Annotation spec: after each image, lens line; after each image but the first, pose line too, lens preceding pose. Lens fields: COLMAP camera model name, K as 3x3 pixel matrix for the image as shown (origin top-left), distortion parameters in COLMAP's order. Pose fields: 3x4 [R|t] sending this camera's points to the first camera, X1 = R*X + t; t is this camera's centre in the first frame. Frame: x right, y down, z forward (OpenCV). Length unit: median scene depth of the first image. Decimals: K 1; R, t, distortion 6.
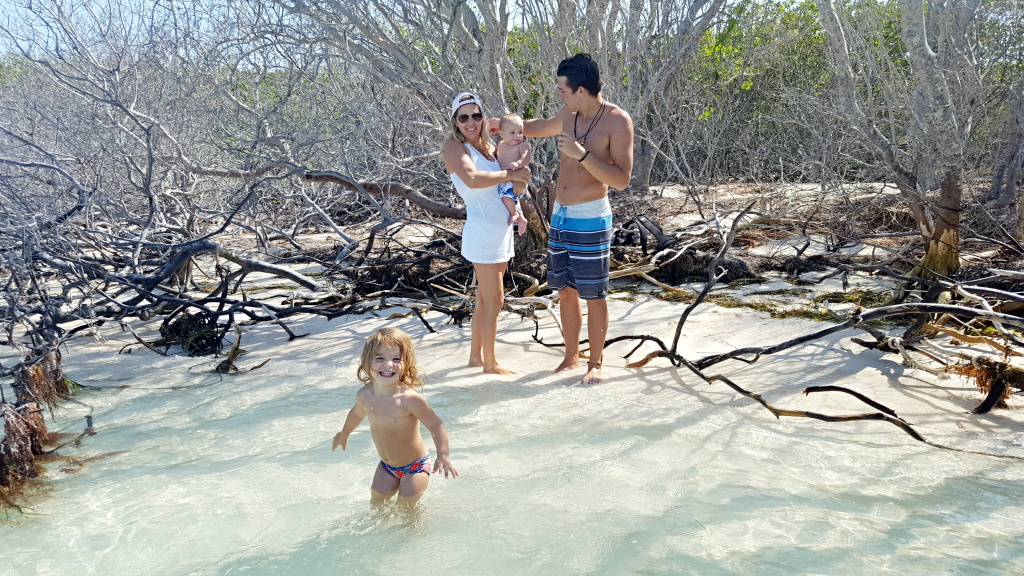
lens RADIAL K [[834.8, 0, 511.1], [0, 834.8, 306.7], [0, 0, 1]] dist [0.163014, -0.327084]
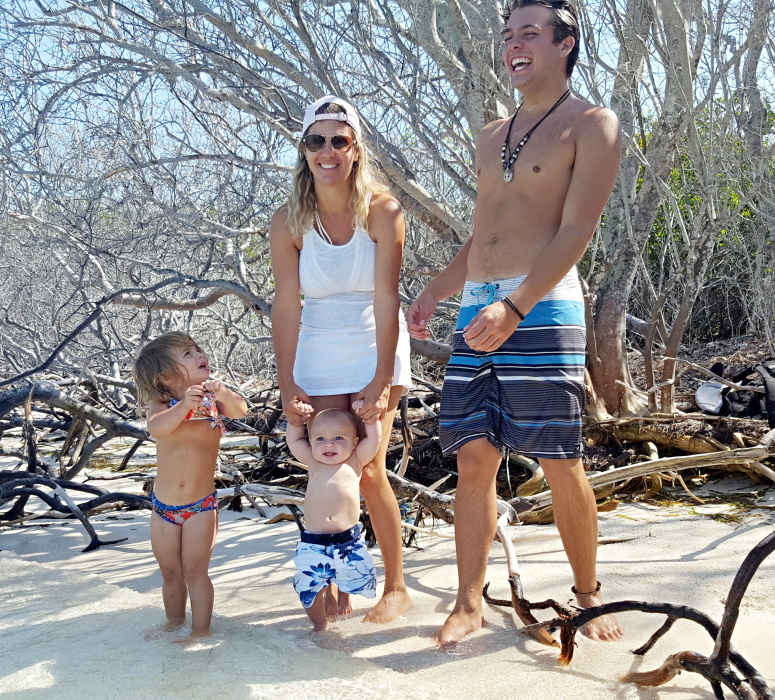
lens RADIAL K [[1022.3, 0, 308.4], [0, 1022.3, 350.6], [0, 0, 1]] dist [0.064154, -0.067072]
pose [[0.936335, 0.014343, -0.350816, 0.119415], [-0.067458, 0.987899, -0.139657, -0.004663], [0.344567, 0.154431, 0.925972, 0.322994]]
